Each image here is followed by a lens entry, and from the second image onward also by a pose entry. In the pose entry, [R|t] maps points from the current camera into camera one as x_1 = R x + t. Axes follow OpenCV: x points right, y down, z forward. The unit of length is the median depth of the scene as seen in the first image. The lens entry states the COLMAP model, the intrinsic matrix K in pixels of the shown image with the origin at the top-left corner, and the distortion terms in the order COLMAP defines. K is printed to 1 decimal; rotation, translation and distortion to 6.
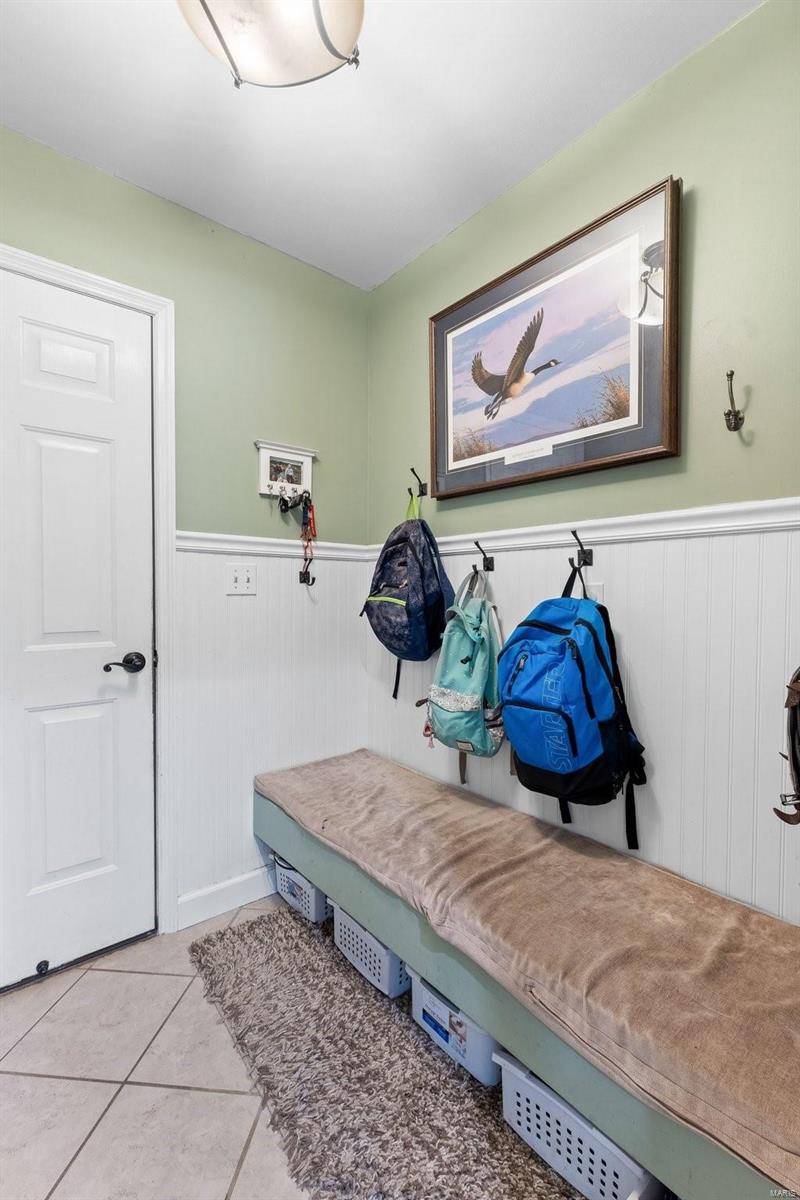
lens RADIAL K [[524.3, 0, 401.9], [0, 524.3, 597.8], [0, 0, 1]] dist [0.000360, 0.000769]
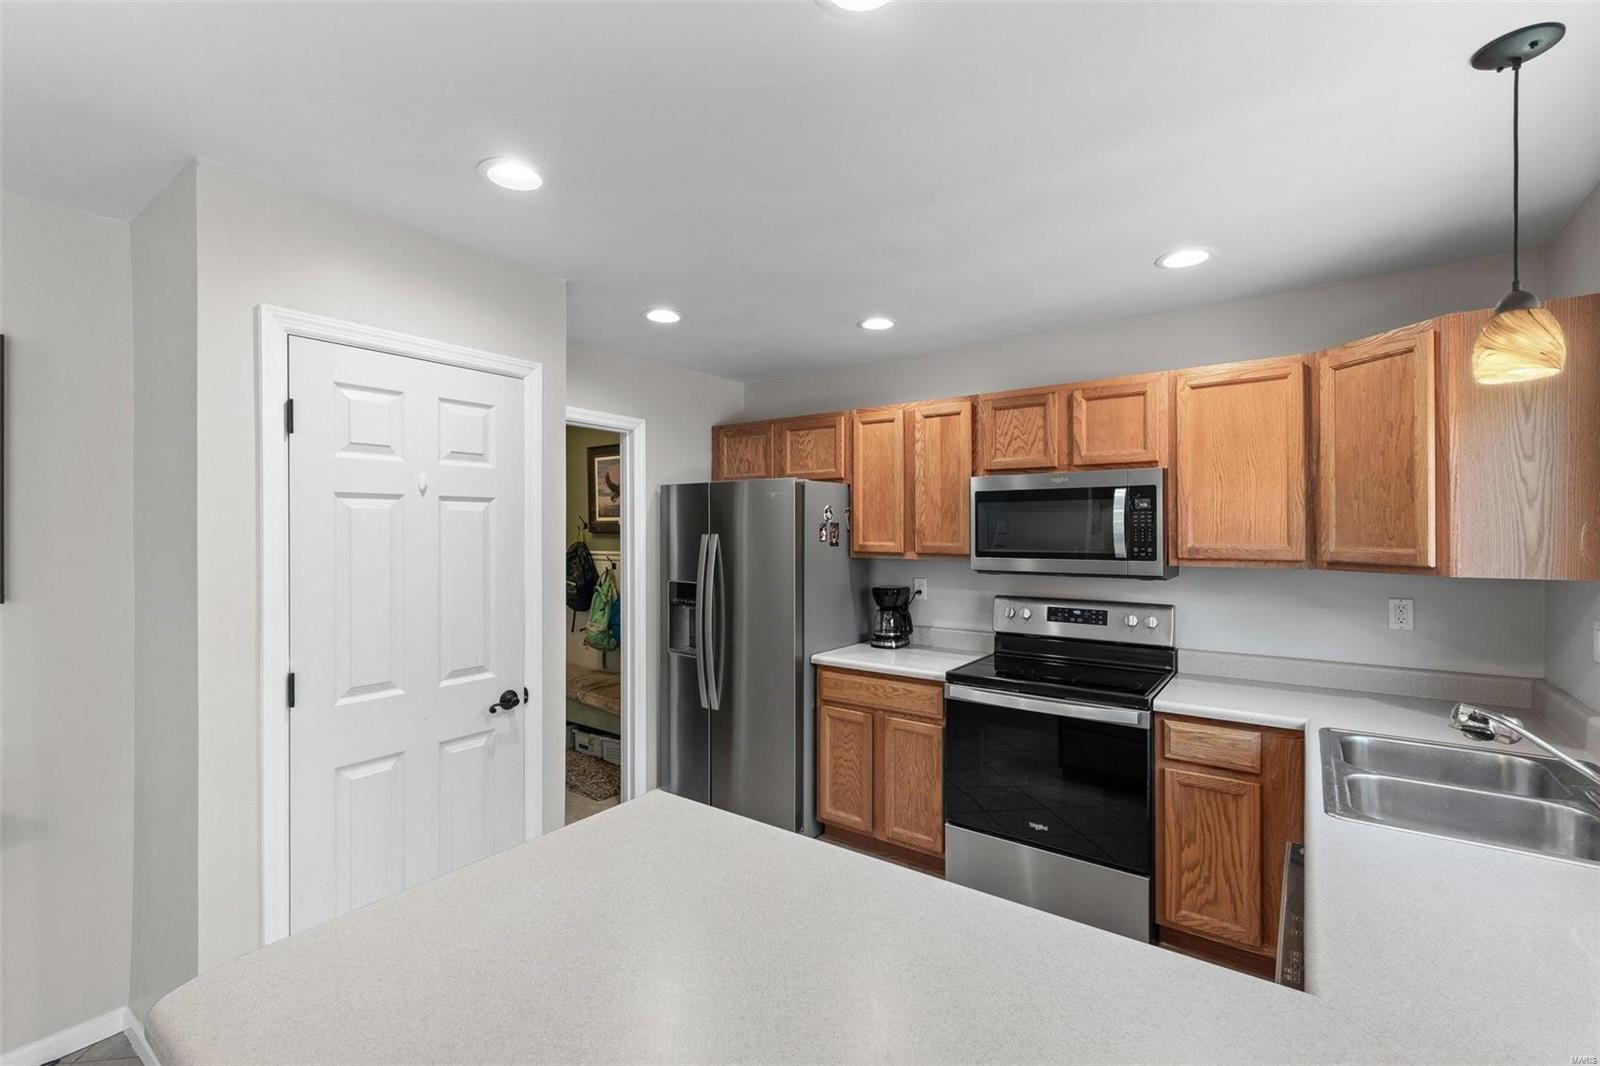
lens RADIAL K [[699.1, 0, 795.6], [0, 699.1, 526.7], [0, 0, 1]] dist [0.000360, 0.000769]
pose [[0.967628, -0.006411, 0.252299, 0.158997], [0.008129, 0.999950, -0.005770, -0.200883], [-0.252250, 0.007634, 0.967632, -1.983602]]
